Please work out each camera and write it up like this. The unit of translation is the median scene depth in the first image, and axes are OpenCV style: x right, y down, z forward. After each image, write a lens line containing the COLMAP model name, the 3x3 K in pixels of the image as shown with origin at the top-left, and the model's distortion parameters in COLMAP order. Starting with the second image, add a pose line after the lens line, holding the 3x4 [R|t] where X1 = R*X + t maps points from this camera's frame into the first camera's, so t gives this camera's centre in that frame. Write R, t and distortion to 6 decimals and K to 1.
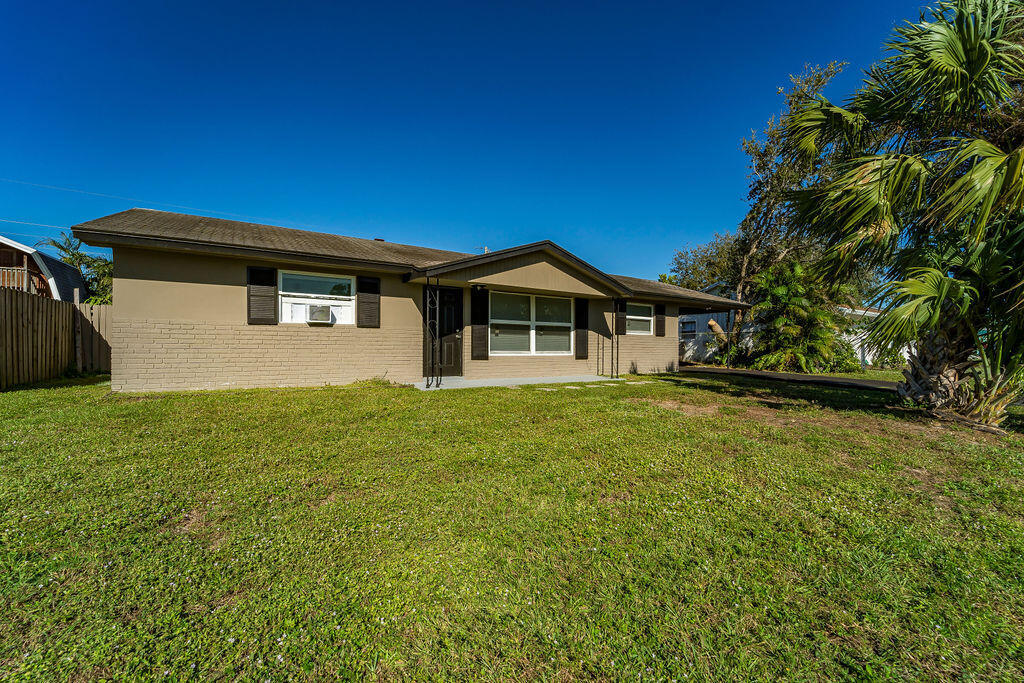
lens RADIAL K [[414.7, 0, 509.4], [0, 414.7, 347.4], [0, 0, 1]] dist [0.000390, -0.000090]
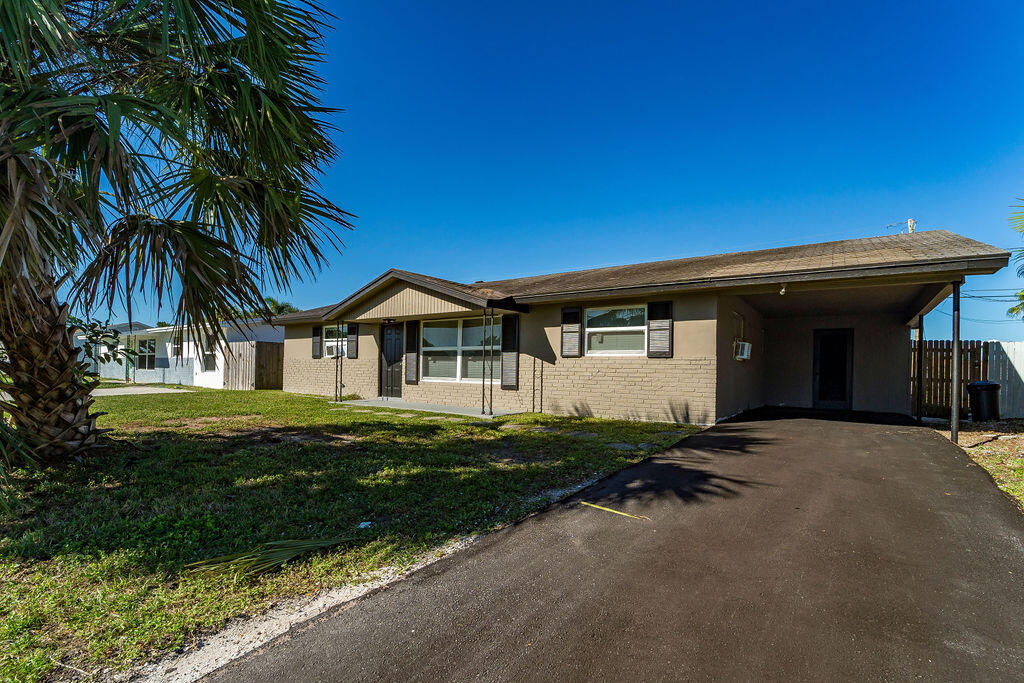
lens RADIAL K [[443.8, 0, 497.3], [0, 443.8, 368.6], [0, 0, 1]] dist [0.001686, 0.000283]
pose [[0.370898, -0.008660, -0.928633, 1.028604], [-0.024806, 0.999507, -0.019229, 0.004735], [0.928342, 0.030168, 0.370501, 0.713444]]
